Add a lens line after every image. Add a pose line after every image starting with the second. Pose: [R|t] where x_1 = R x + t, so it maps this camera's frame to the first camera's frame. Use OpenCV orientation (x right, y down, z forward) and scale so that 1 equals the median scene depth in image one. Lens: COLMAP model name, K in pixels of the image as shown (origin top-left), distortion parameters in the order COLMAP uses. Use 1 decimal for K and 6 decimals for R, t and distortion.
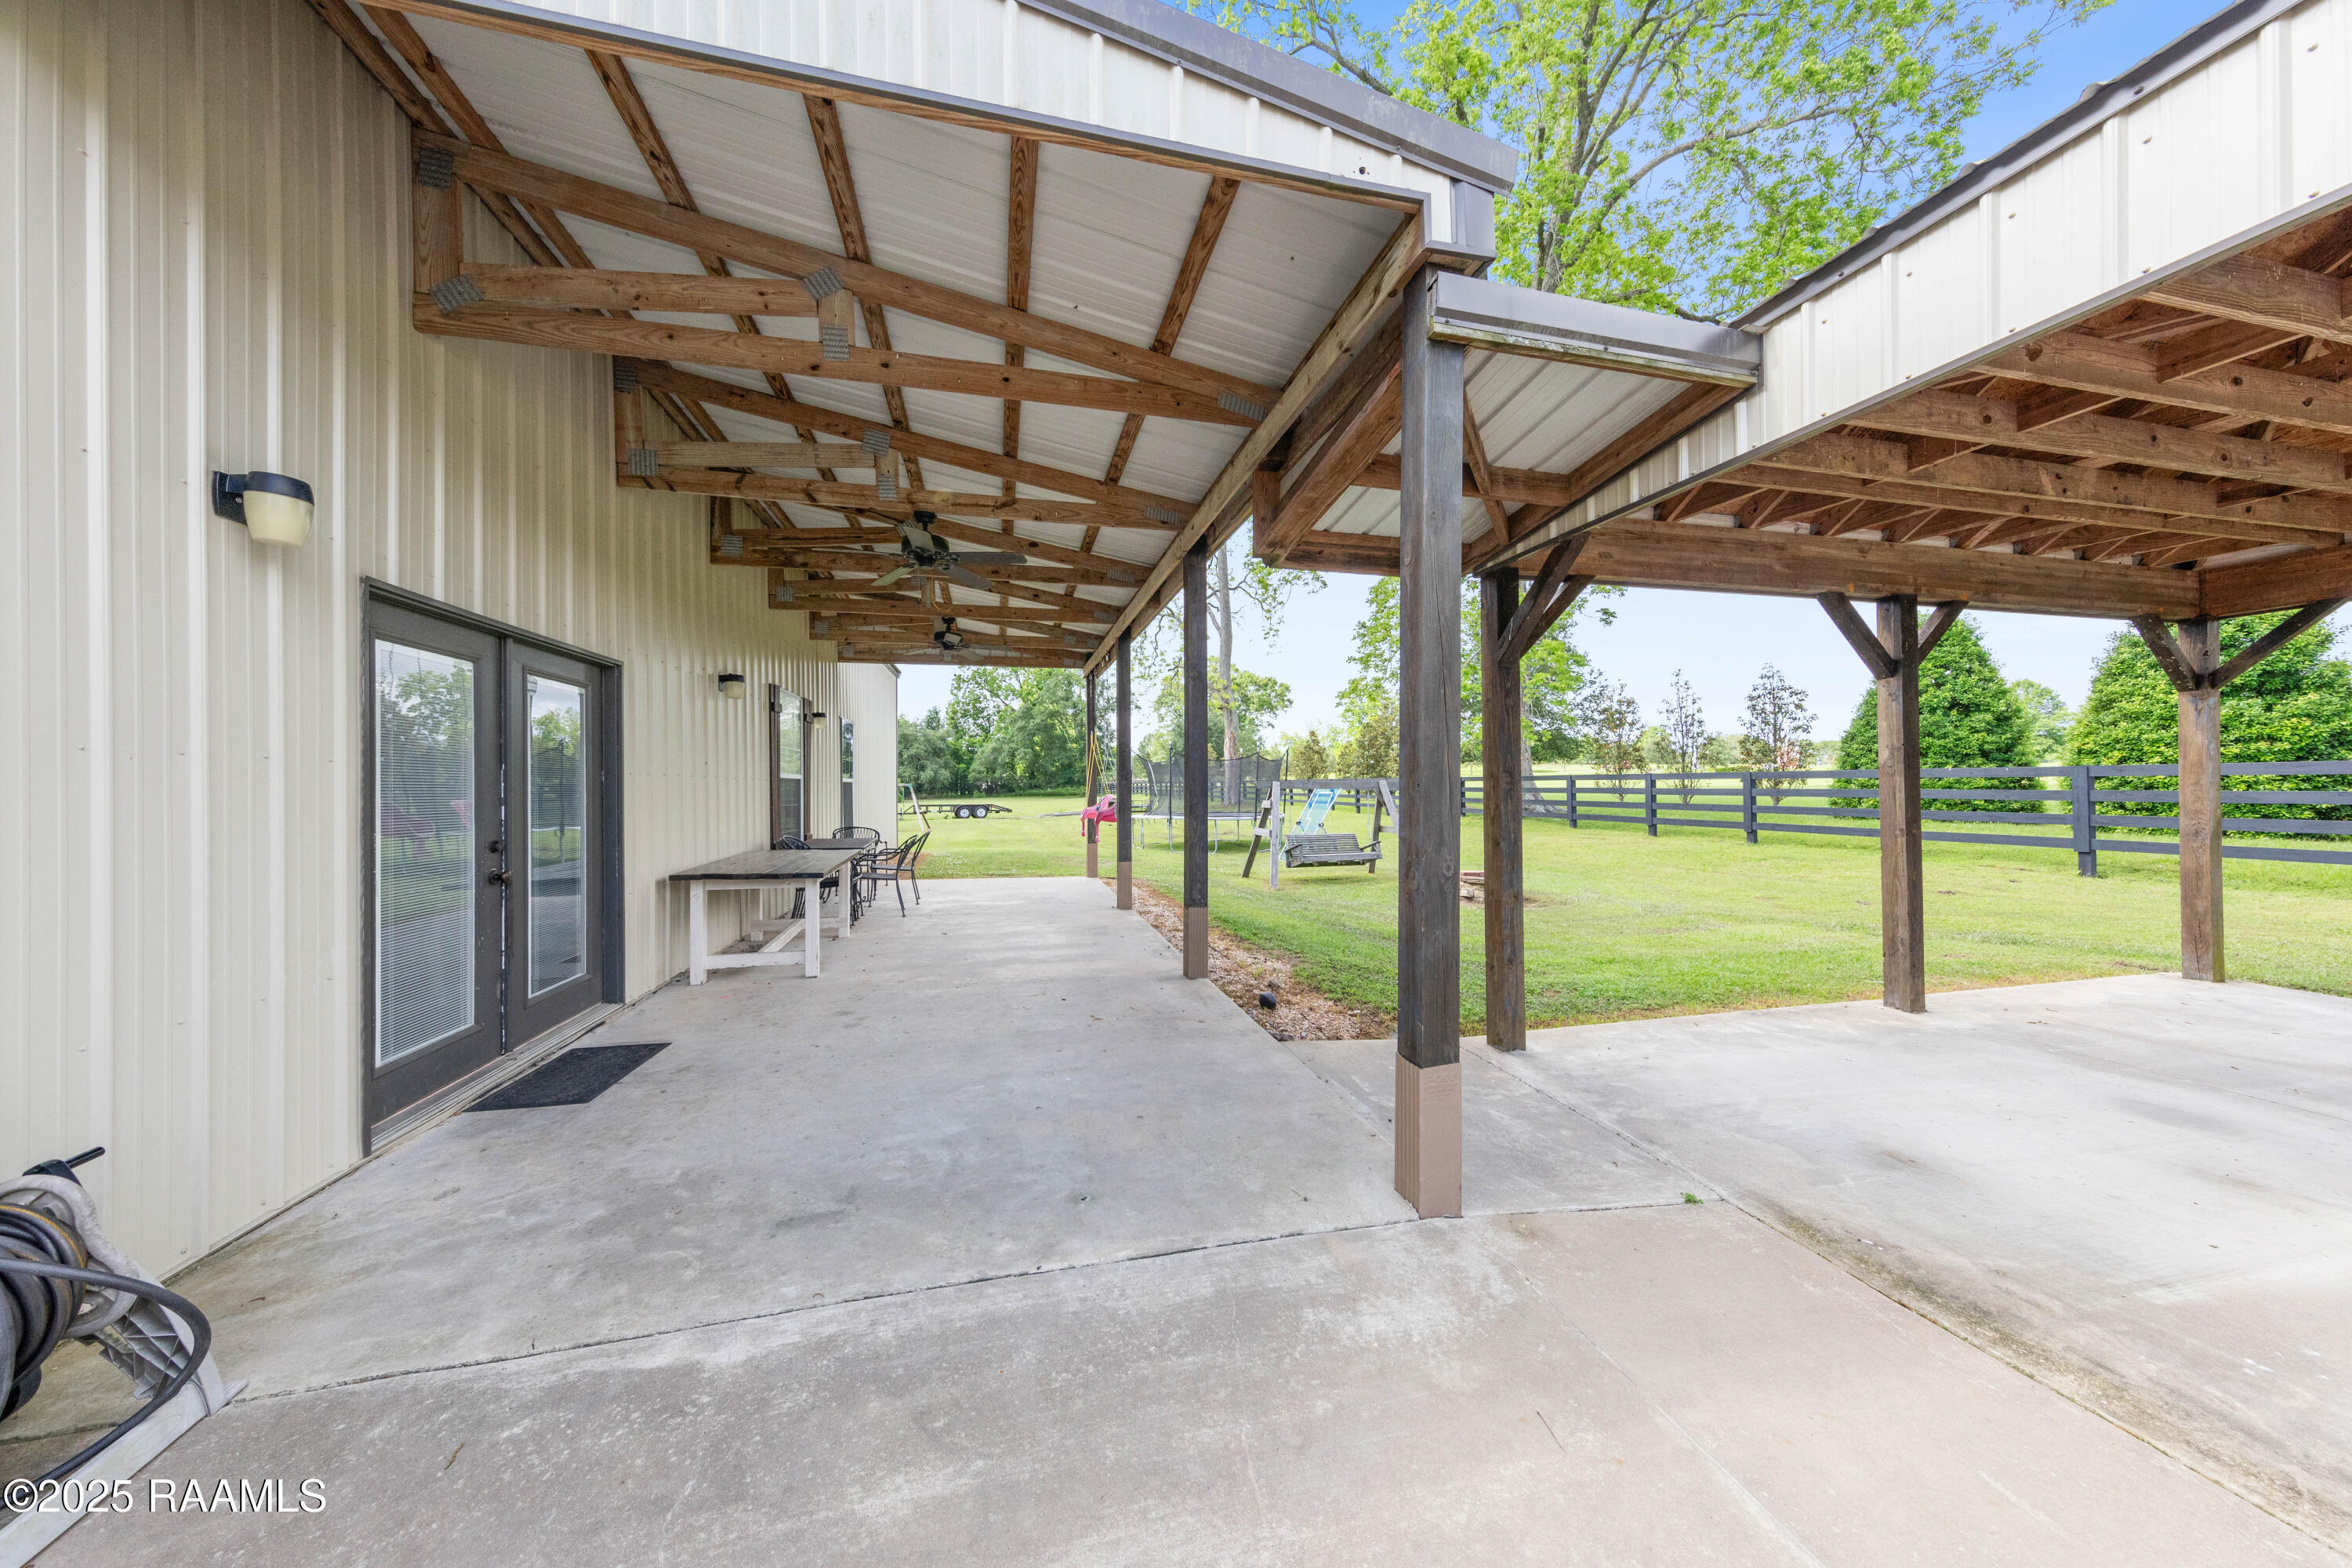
lens RADIAL K [[742.5, 0, 1172.5], [0, 742.5, 787.7], [0, 0, 1]] dist [-0.000509, -0.000003]
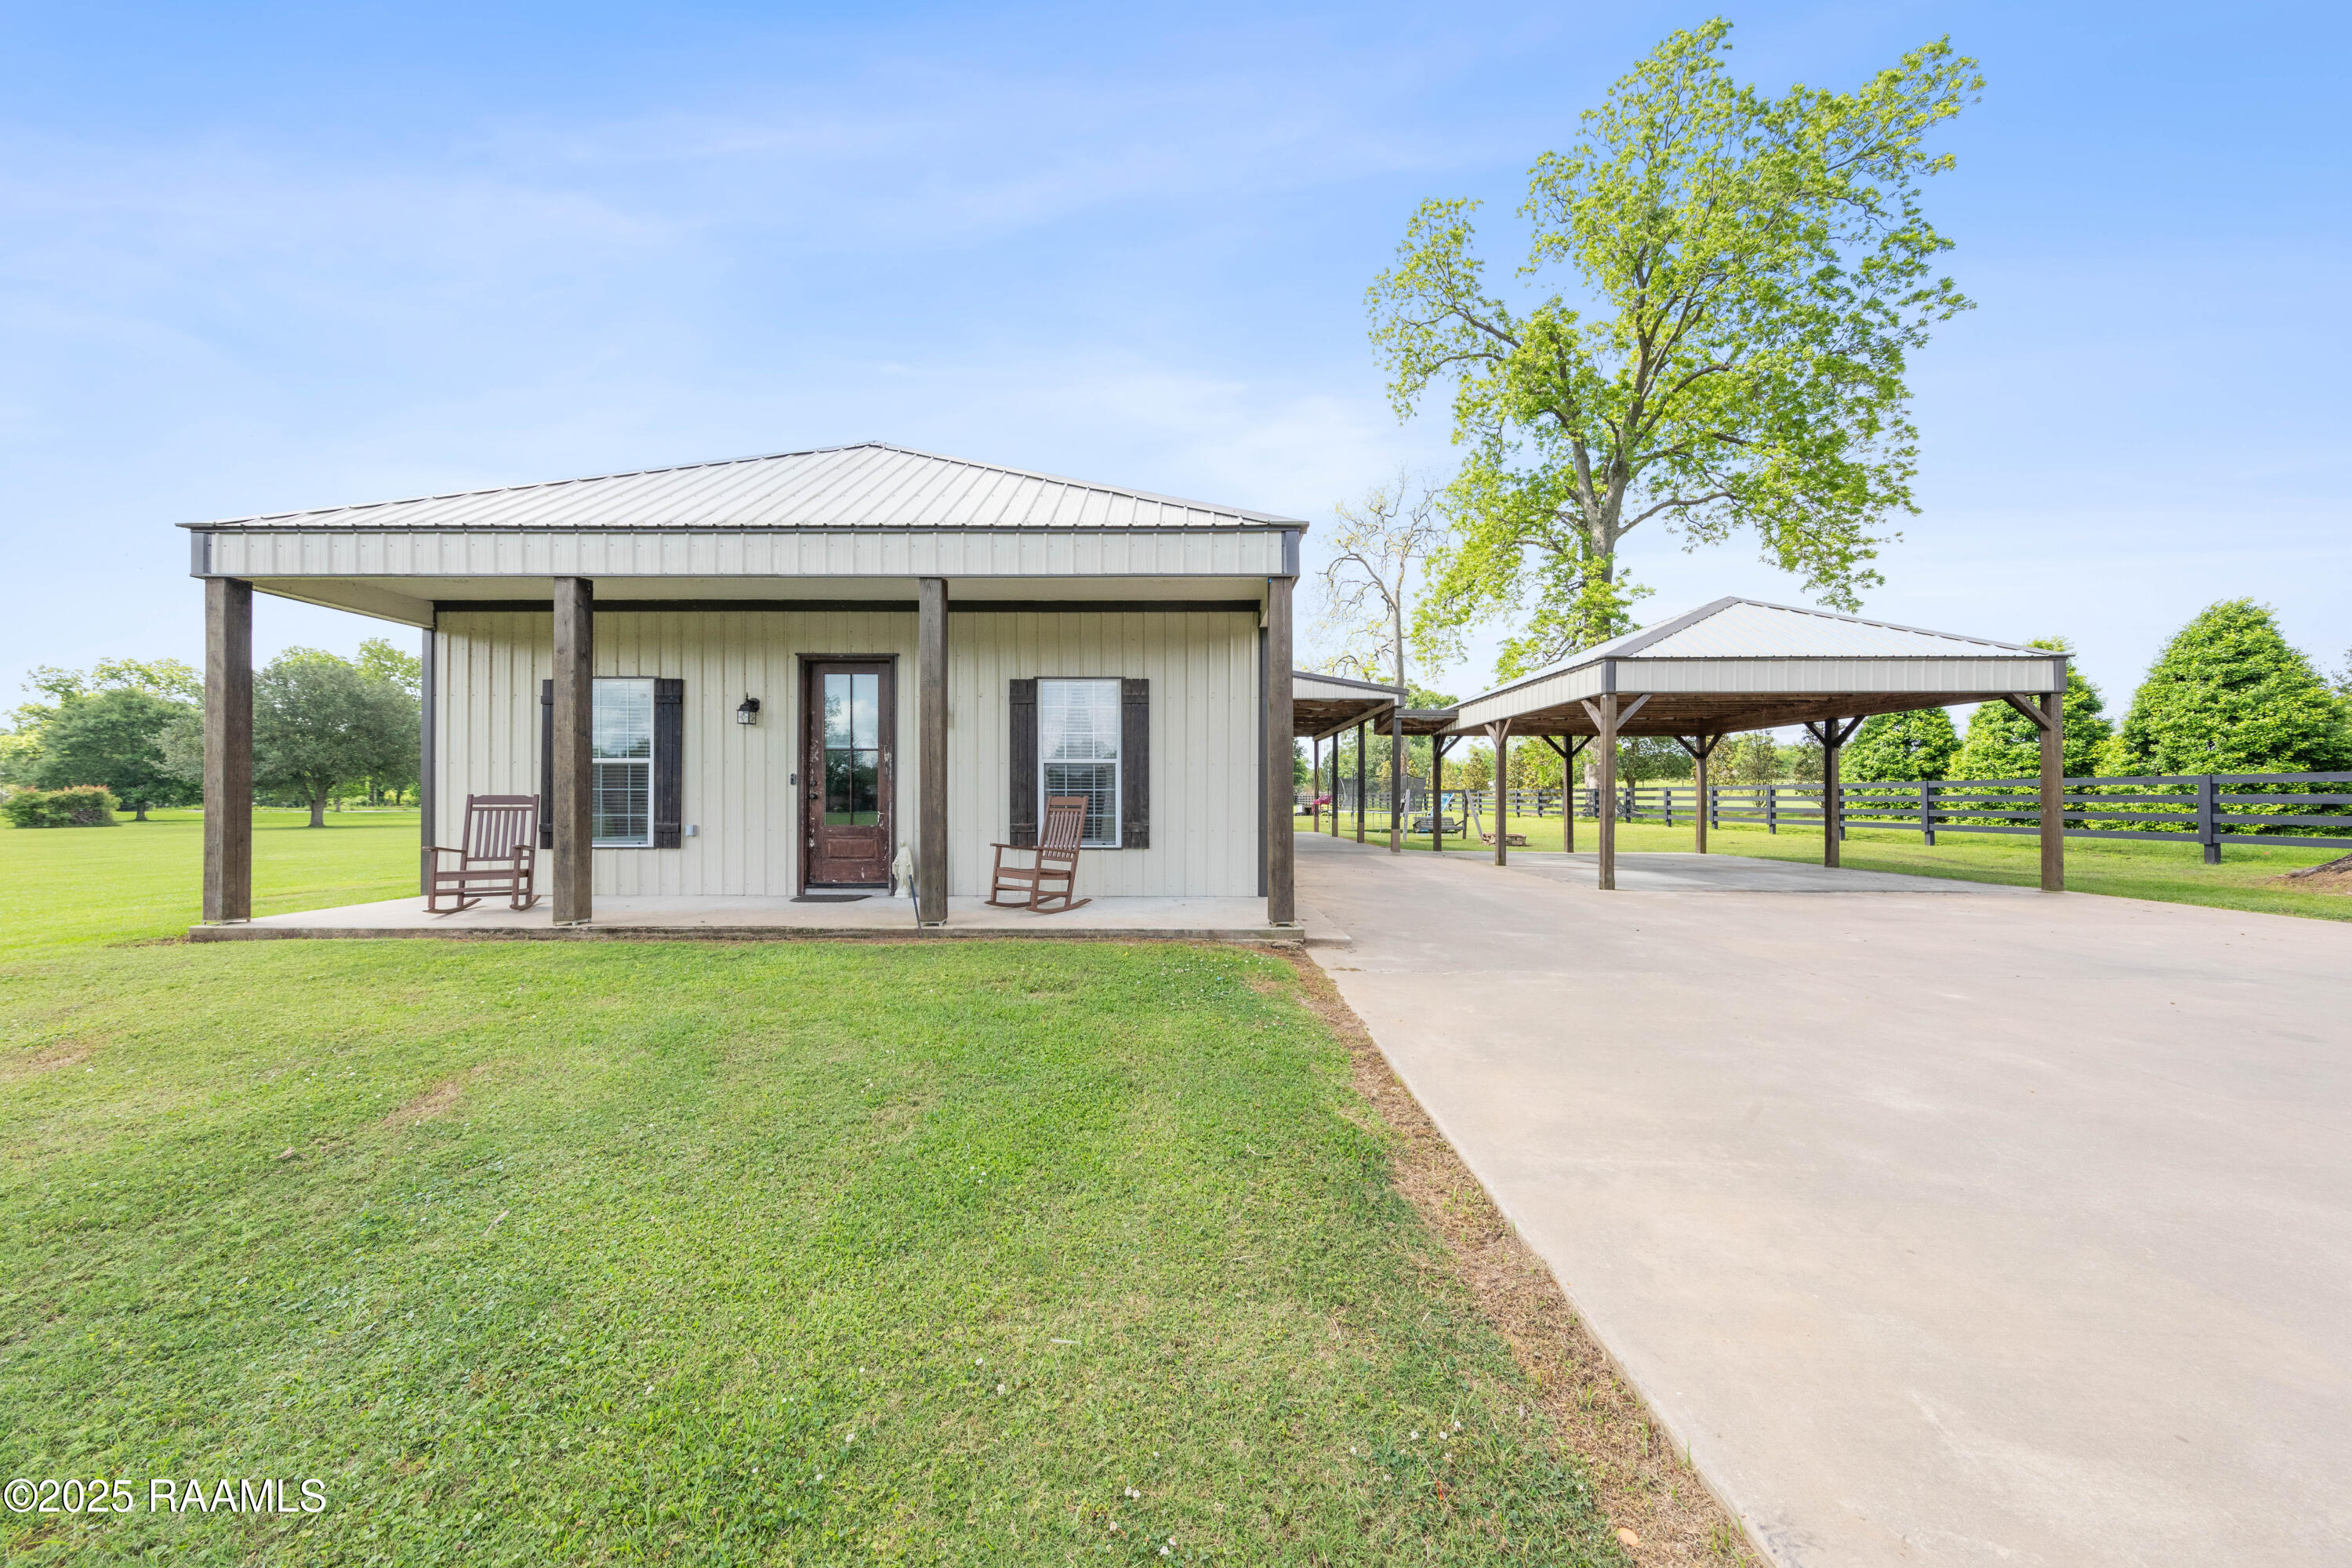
lens RADIAL K [[742.5, 0, 1172.5], [0, 742.5, 787.7], [0, 0, 1]] dist [-0.000509, -0.000003]
pose [[0.967872, 0.004551, -0.251403, 0.014170], [-0.008555, 0.999853, -0.014838, 0.015700], [0.251299, 0.016512, 0.967769, -0.811102]]
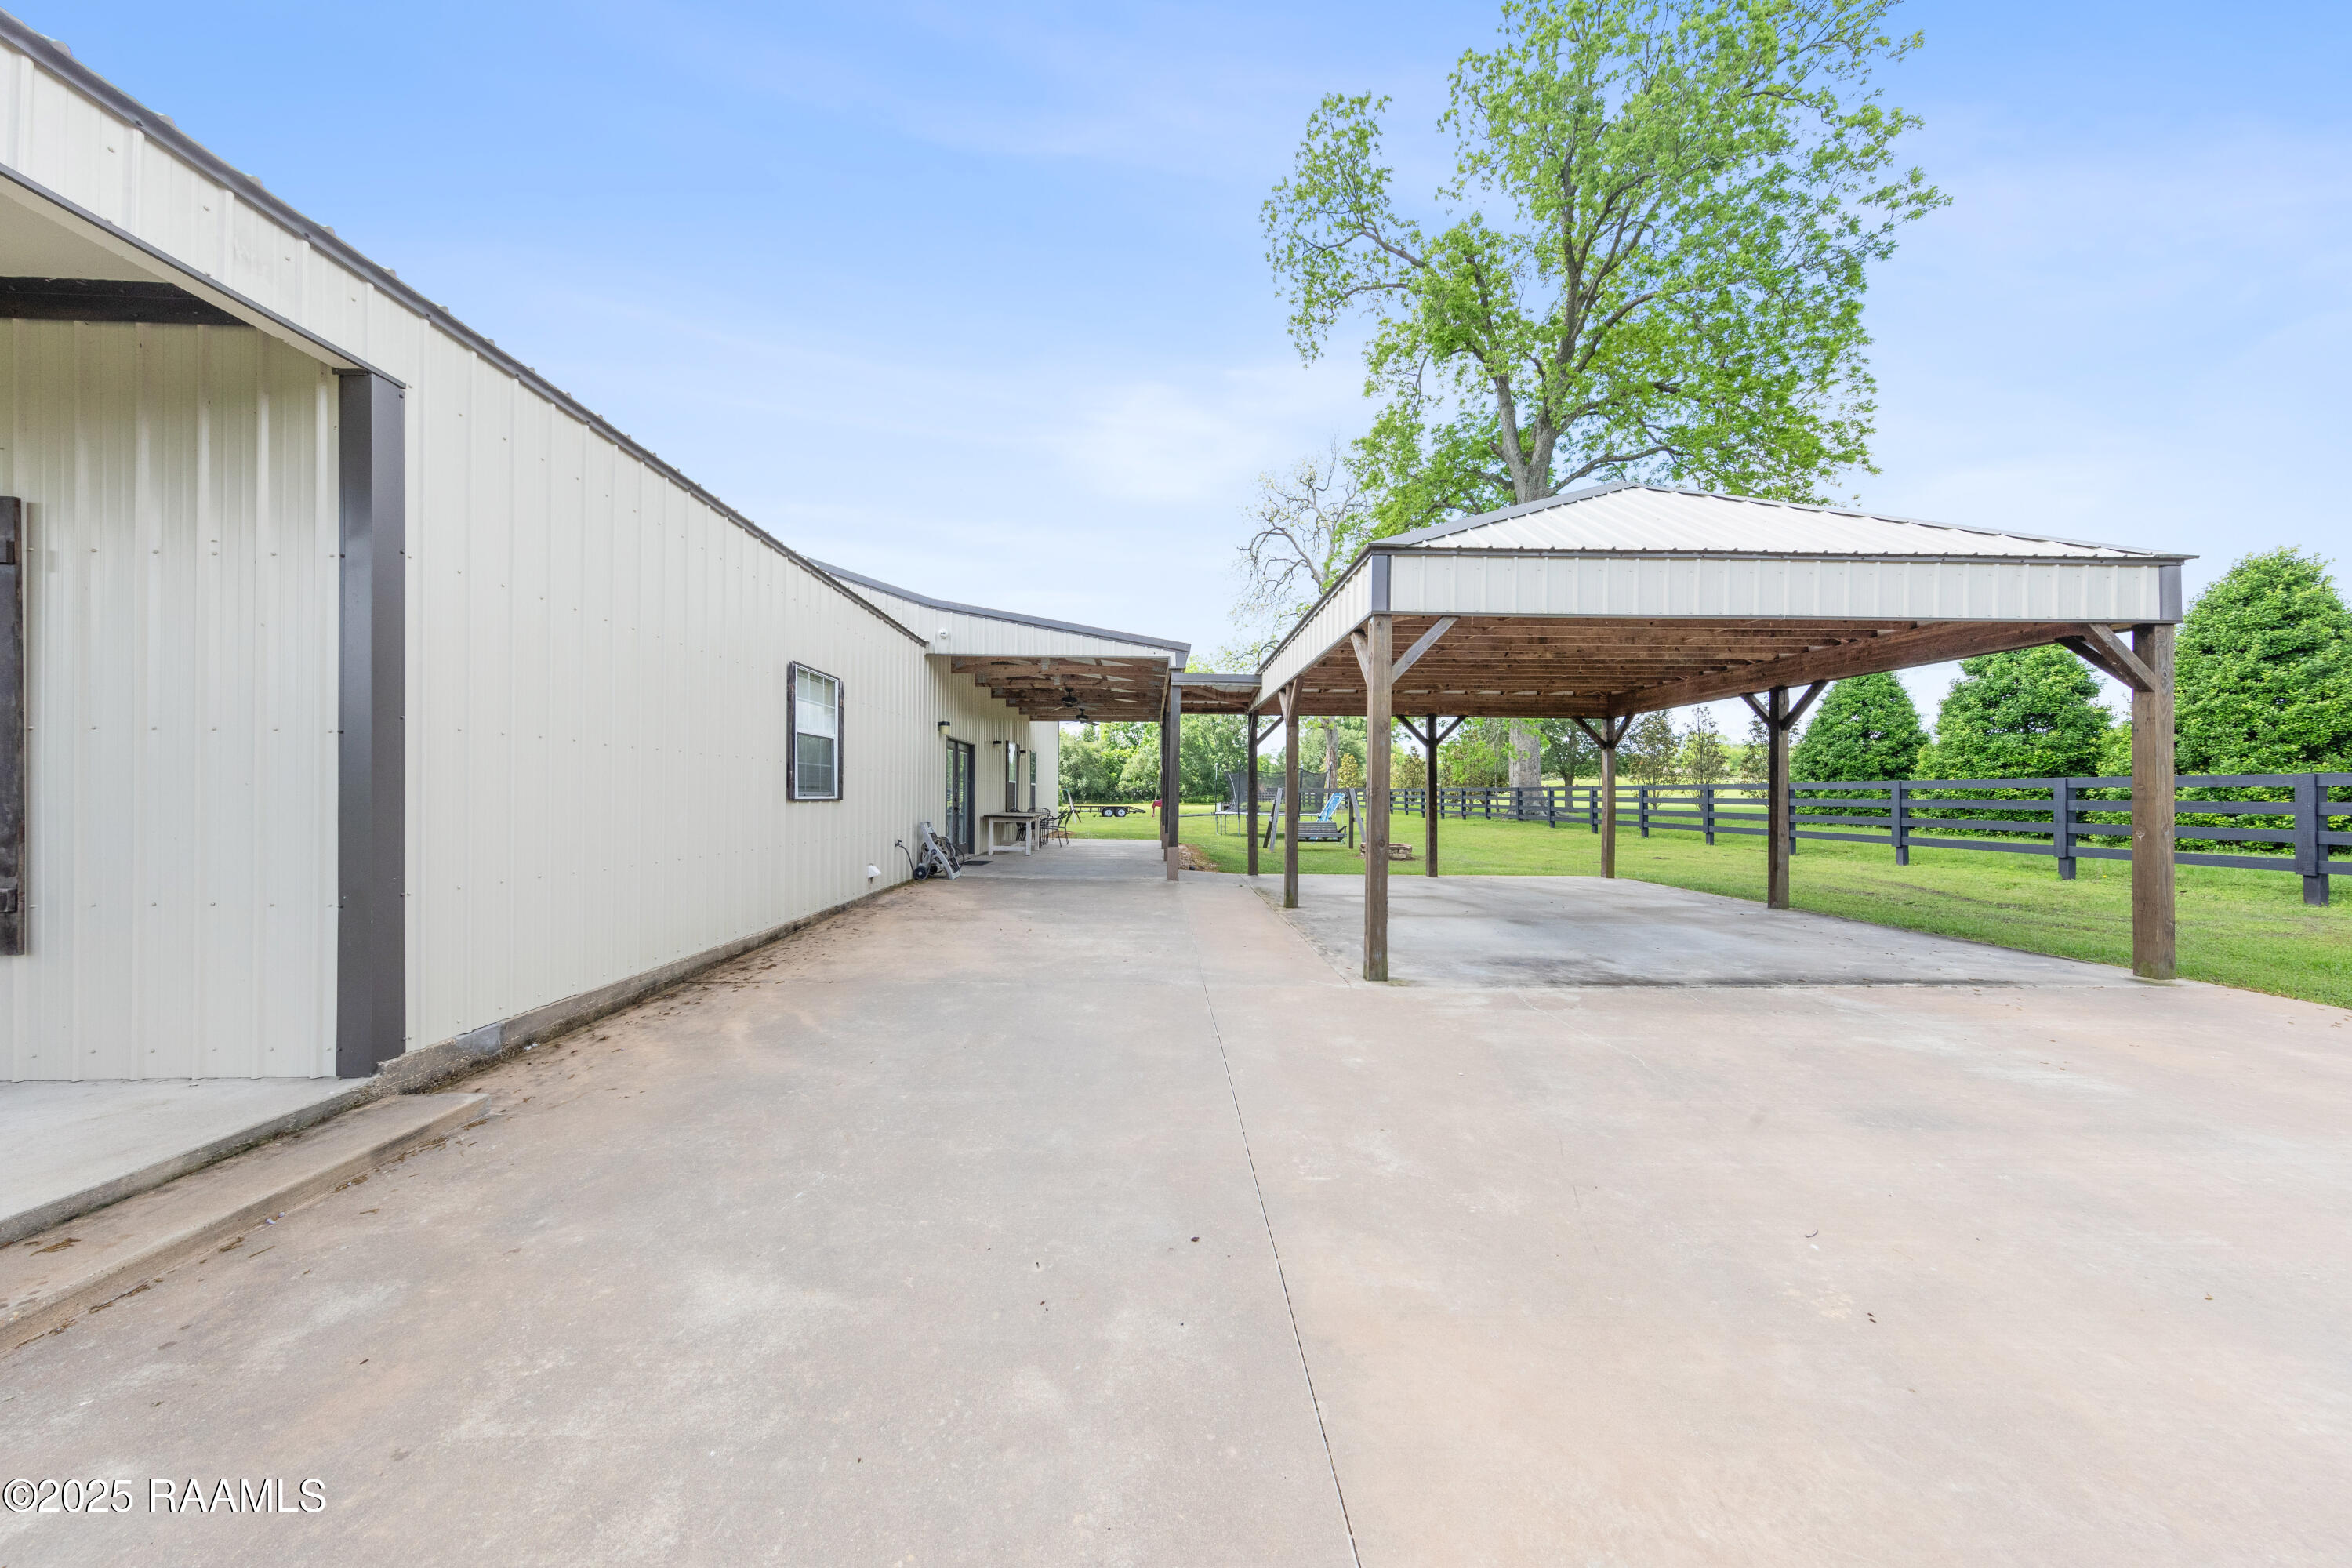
lens RADIAL K [[757.5, 0, 1176.0], [0, 757.5, 784.0], [0, 0, 1]] dist [0.001372, -0.000033]
pose [[0.979672, 0.008455, -0.200429, 0.182409], [-0.011710, 0.999818, -0.015062, 0.007127], [0.200266, 0.017102, 0.979592, -0.486095]]
